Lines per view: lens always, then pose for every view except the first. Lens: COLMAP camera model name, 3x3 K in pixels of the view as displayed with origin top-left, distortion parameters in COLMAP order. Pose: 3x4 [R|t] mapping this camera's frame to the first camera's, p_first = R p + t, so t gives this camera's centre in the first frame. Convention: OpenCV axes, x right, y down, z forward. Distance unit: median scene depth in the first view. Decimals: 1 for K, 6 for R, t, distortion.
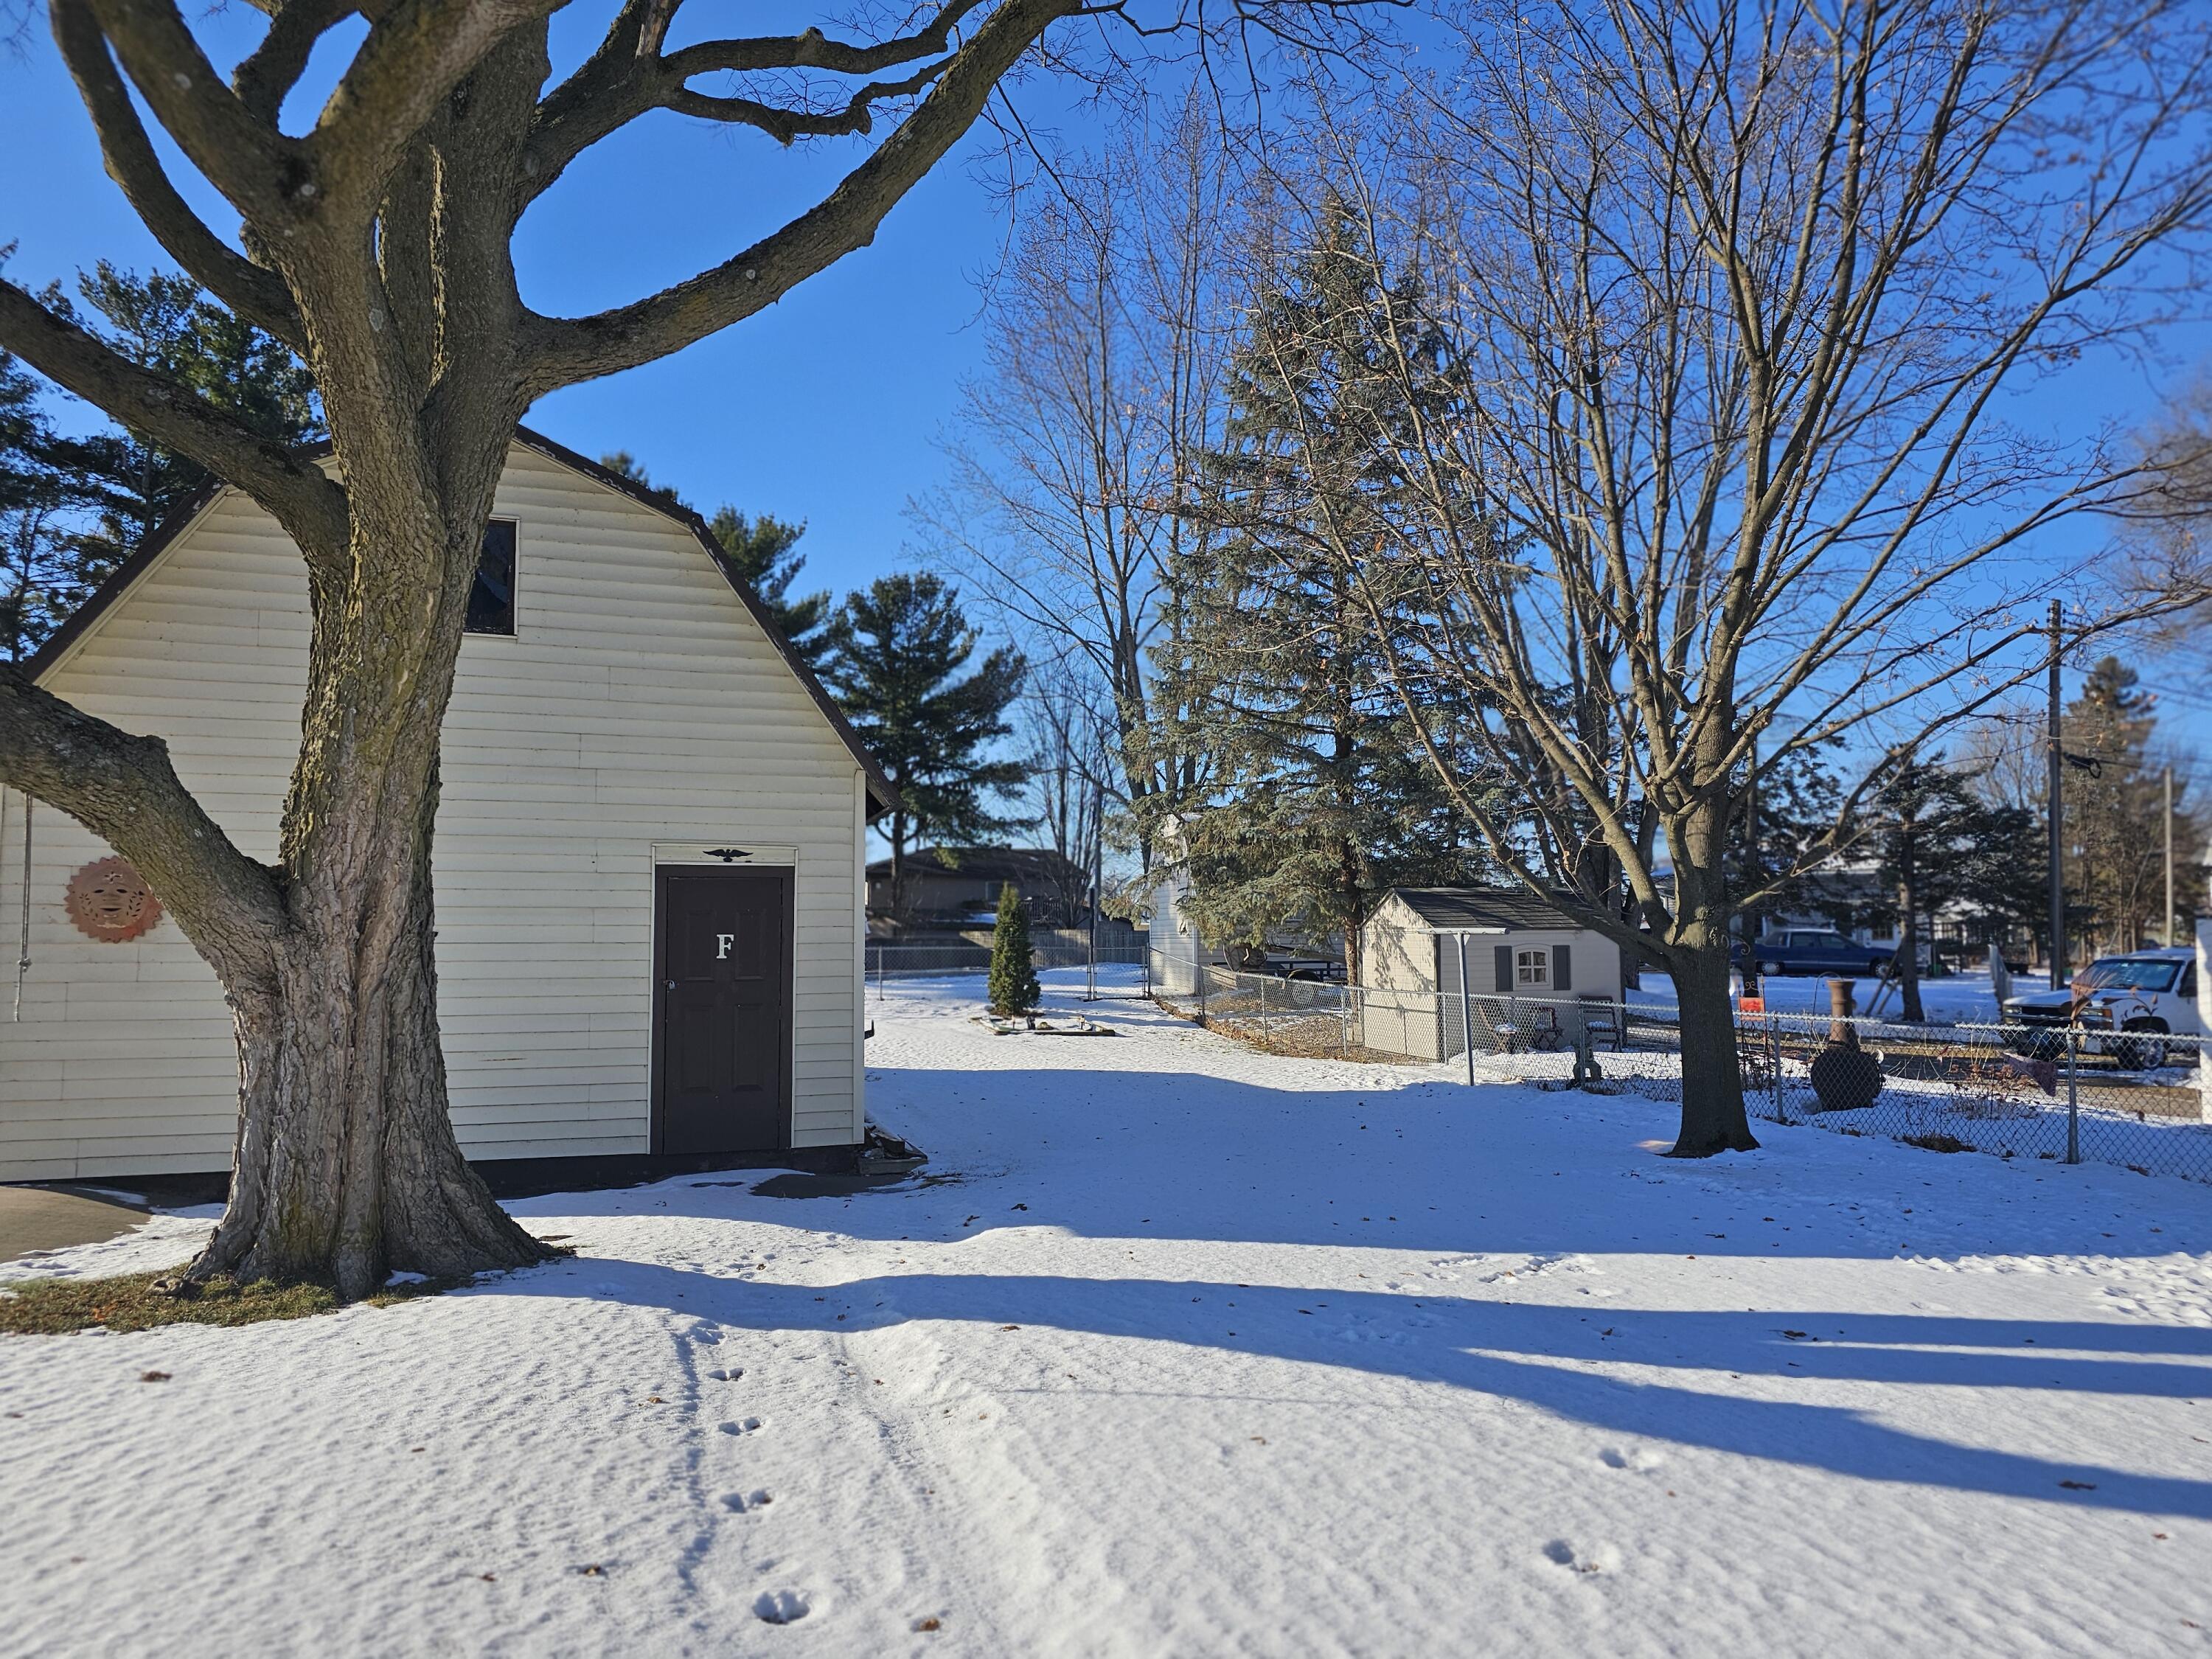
lens RADIAL K [[1470.4, 0, 1106.9], [0, 1470.4, 849.7], [0, 0, 1]] dist [0.060994, -0.006941]
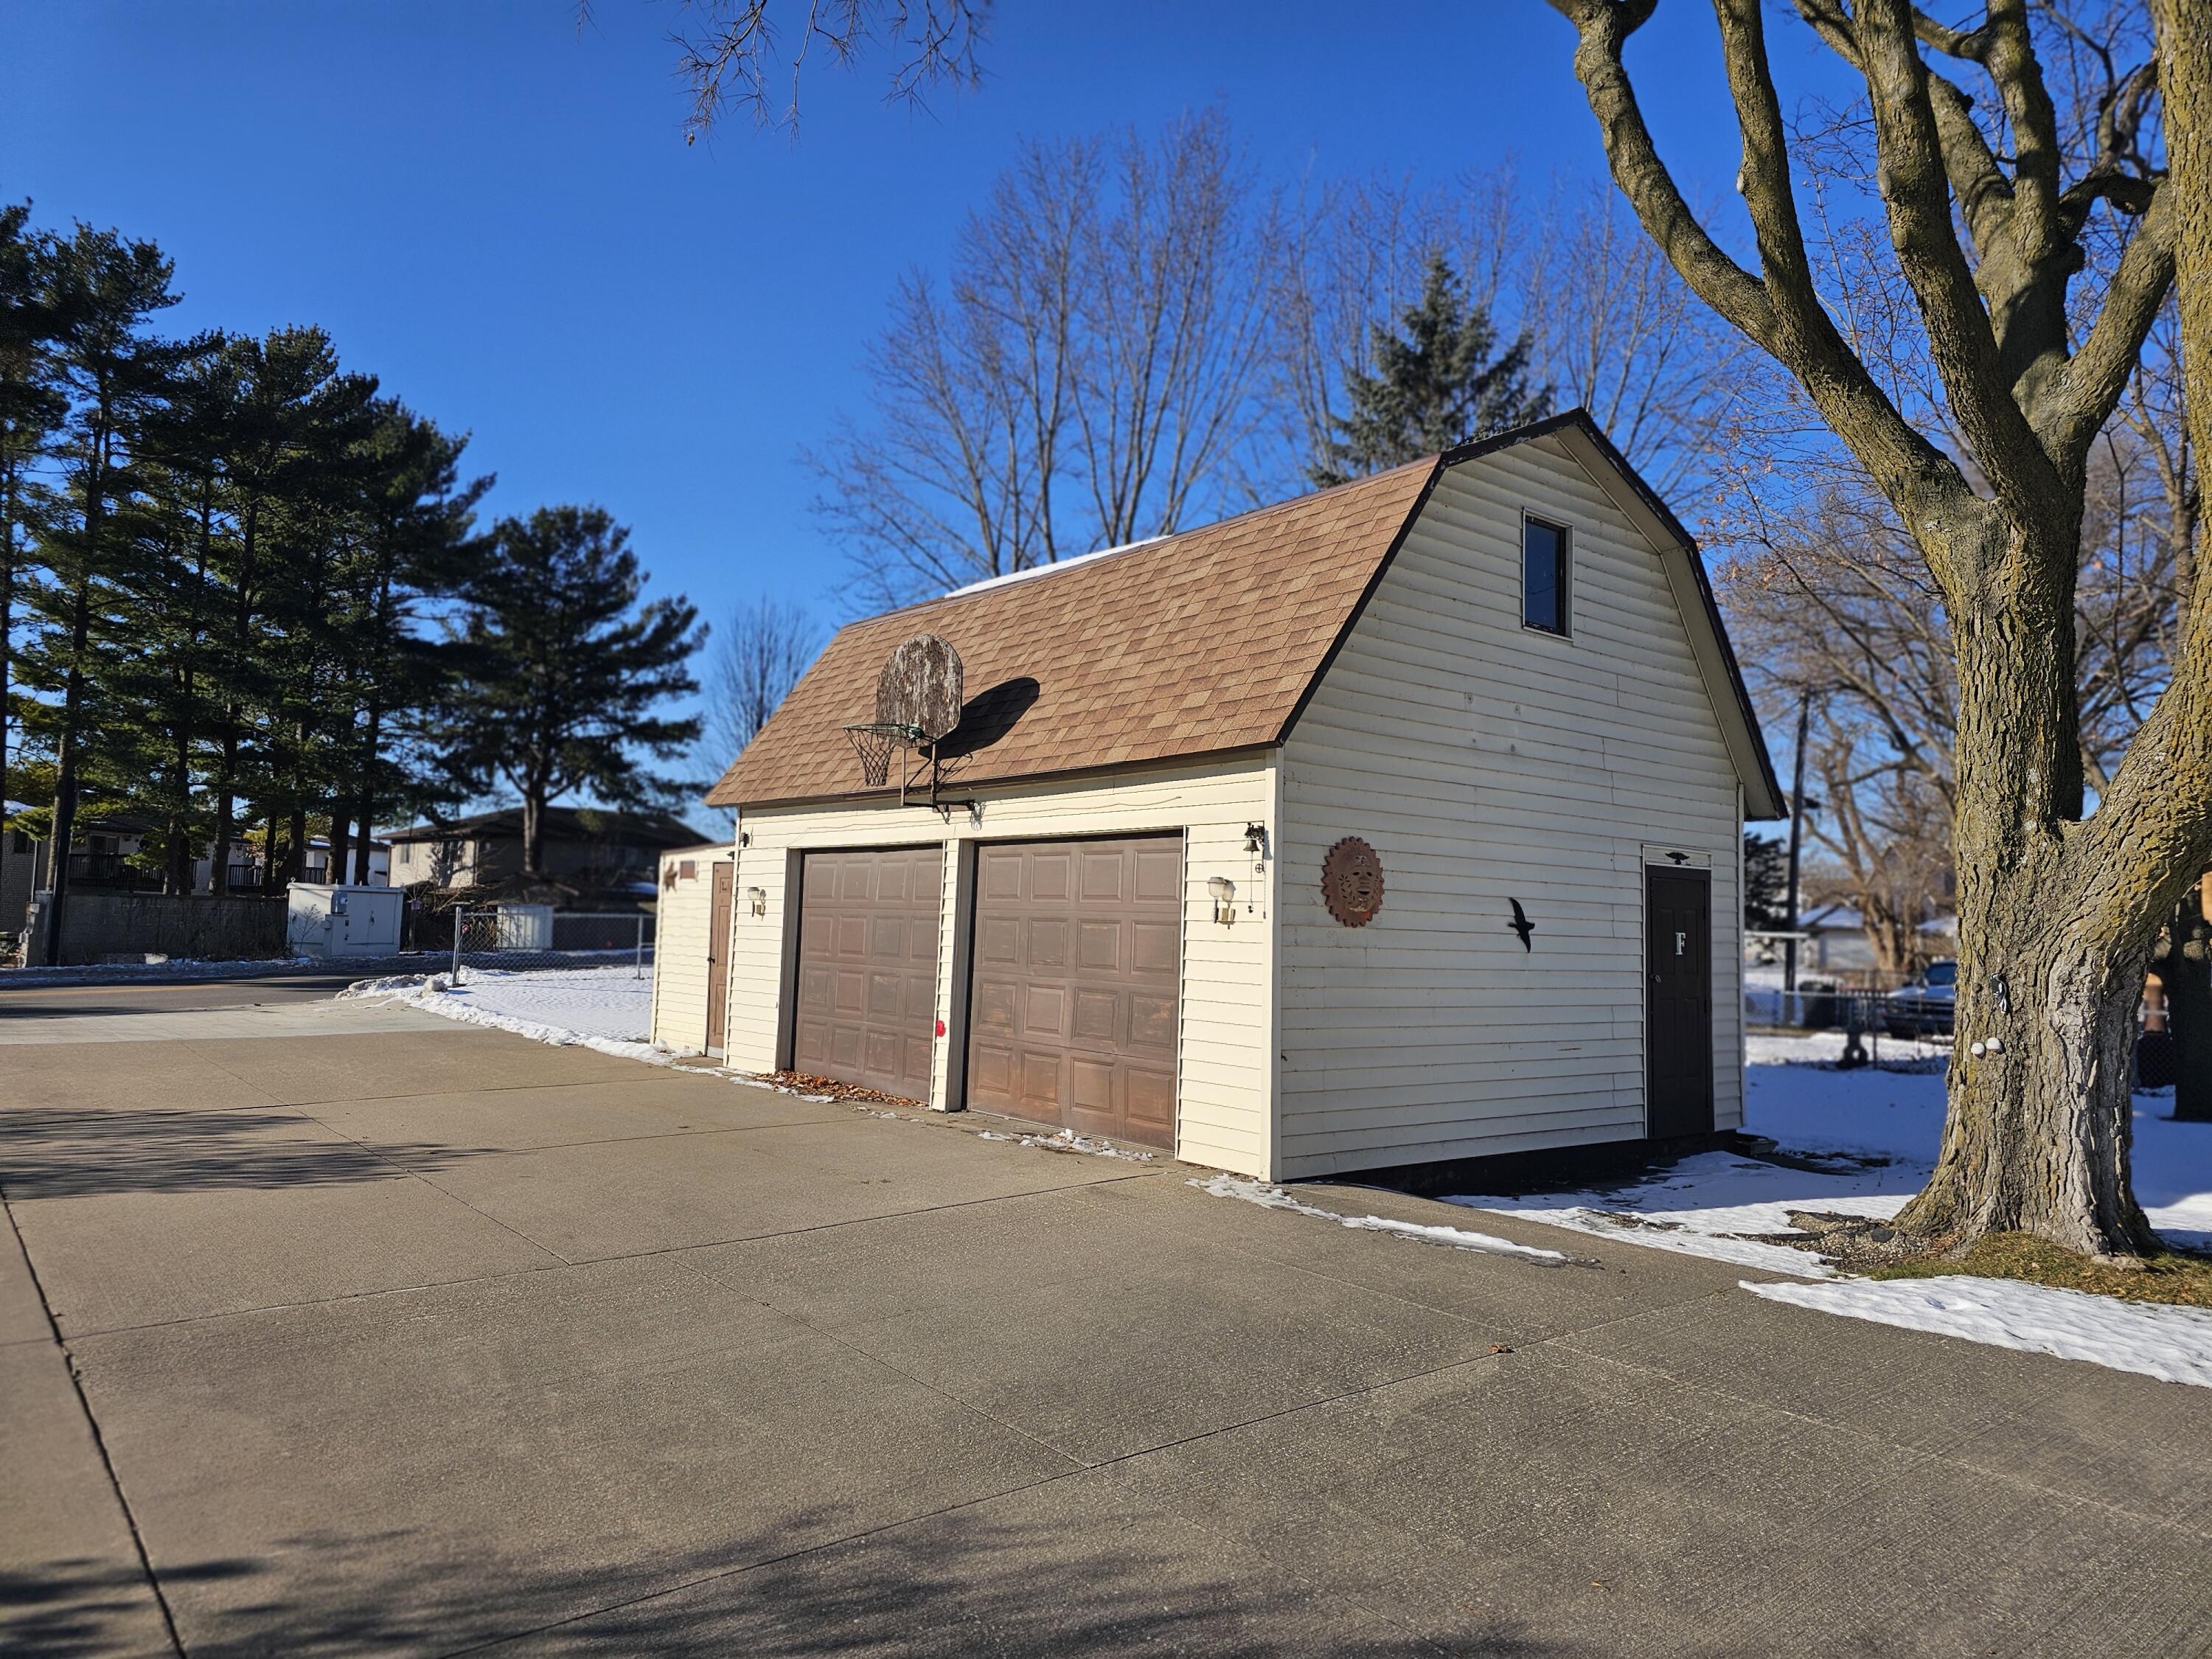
lens RADIAL K [[1470.4, 0, 1102.0], [0, 1470.4, 810.0], [0, 0, 1]] dist [0.060994, -0.006941]
pose [[0.919928, 0.055970, 0.388072, -0.734172], [-0.052231, 0.998431, -0.020187, 0.008586], [-0.388593, -0.001698, 0.921408, 0.118387]]
